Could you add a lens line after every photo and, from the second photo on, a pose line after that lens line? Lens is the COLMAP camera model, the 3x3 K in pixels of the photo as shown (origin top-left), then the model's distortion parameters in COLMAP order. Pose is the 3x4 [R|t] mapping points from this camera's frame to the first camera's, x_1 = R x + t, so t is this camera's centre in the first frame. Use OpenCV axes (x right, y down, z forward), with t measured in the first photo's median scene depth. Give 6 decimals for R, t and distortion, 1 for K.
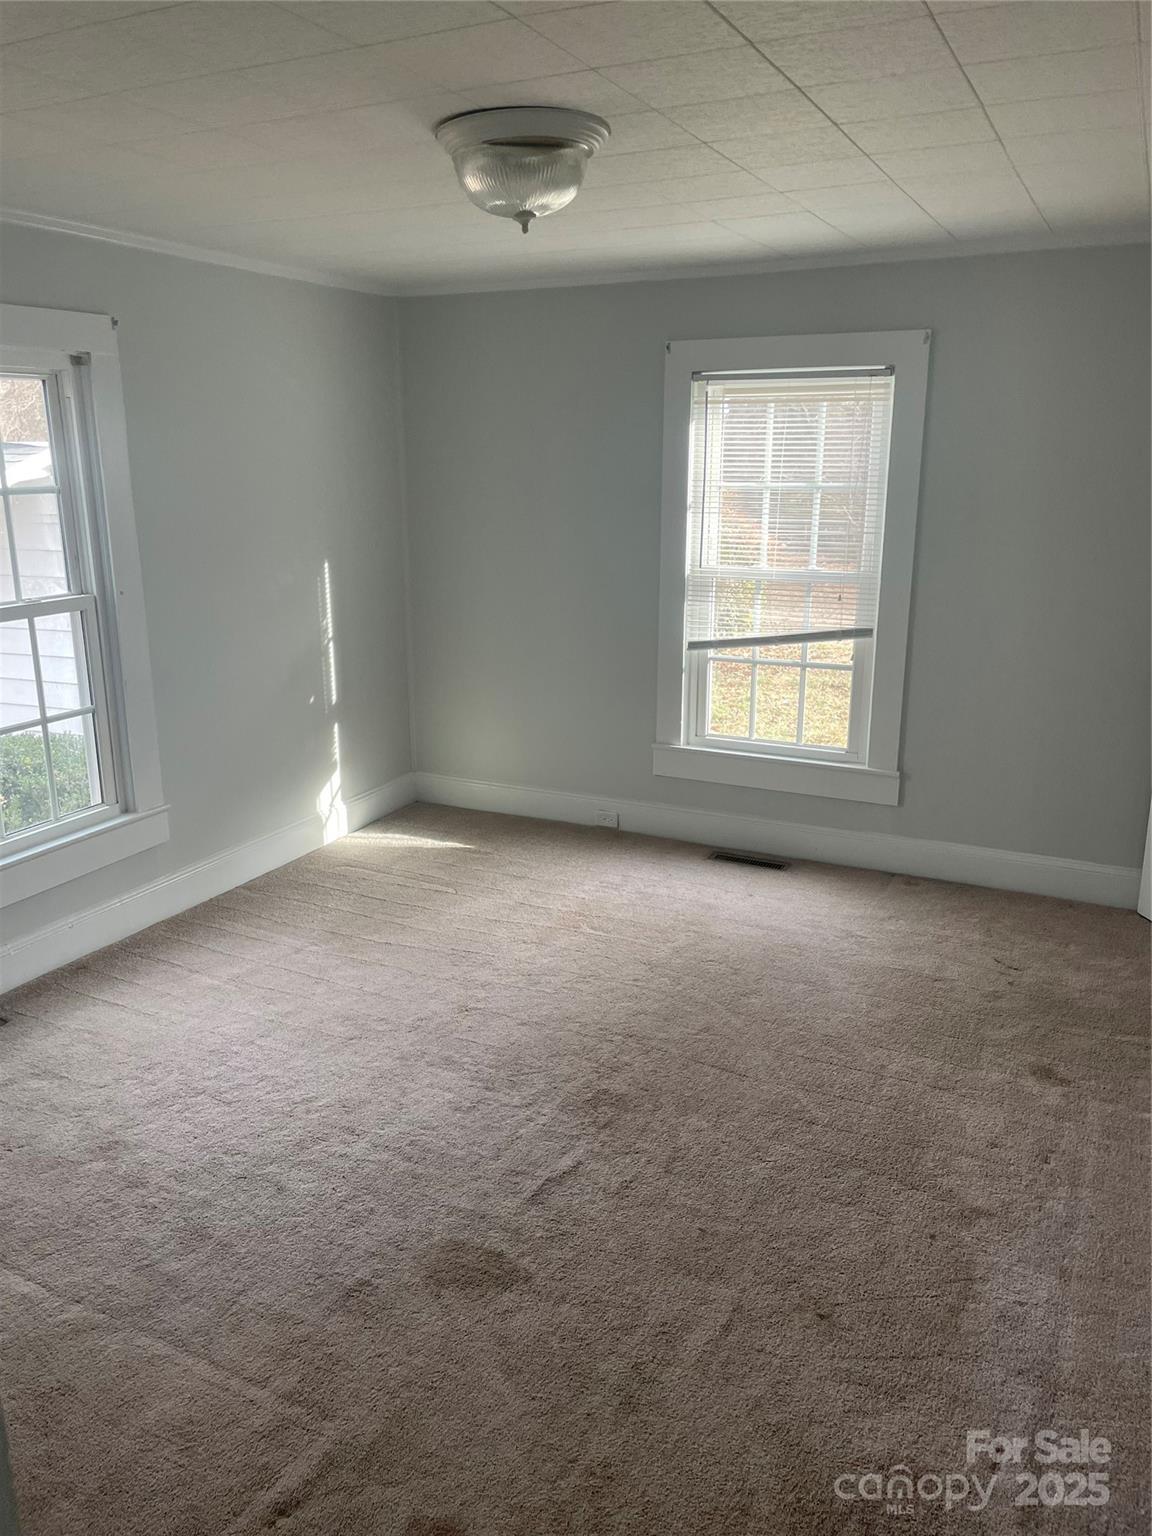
lens RADIAL K [[1161.0, 0, 574.8], [0, 1161.0, 768.4], [0, 0, 1]] dist [0.006618, -0.000014]
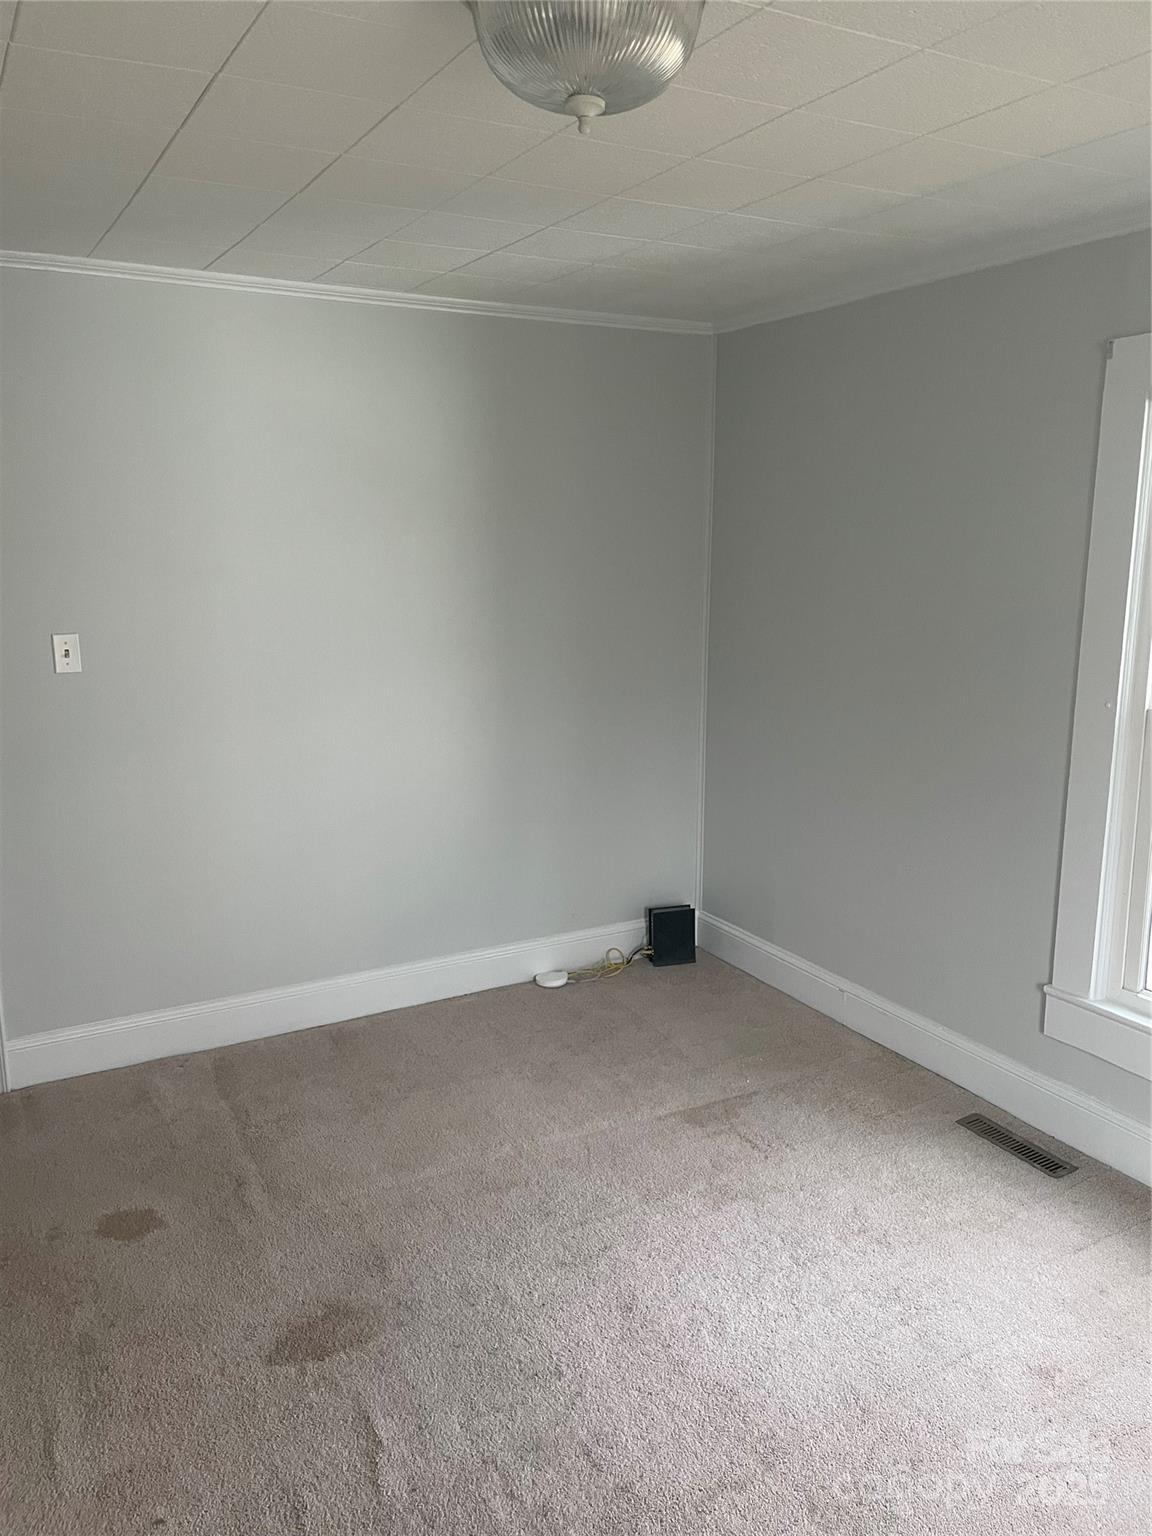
lens RADIAL K [[1161.0, 0, 575.9], [0, 1161.0, 766.9], [0, 0, 1]] dist [0.006618, -0.000014]
pose [[-0.569058, 0.176049, -0.803231, 0.516229], [-0.217482, 0.909807, 0.353485, -0.419315], [0.793016, 0.375842, -0.479445, 1.503490]]
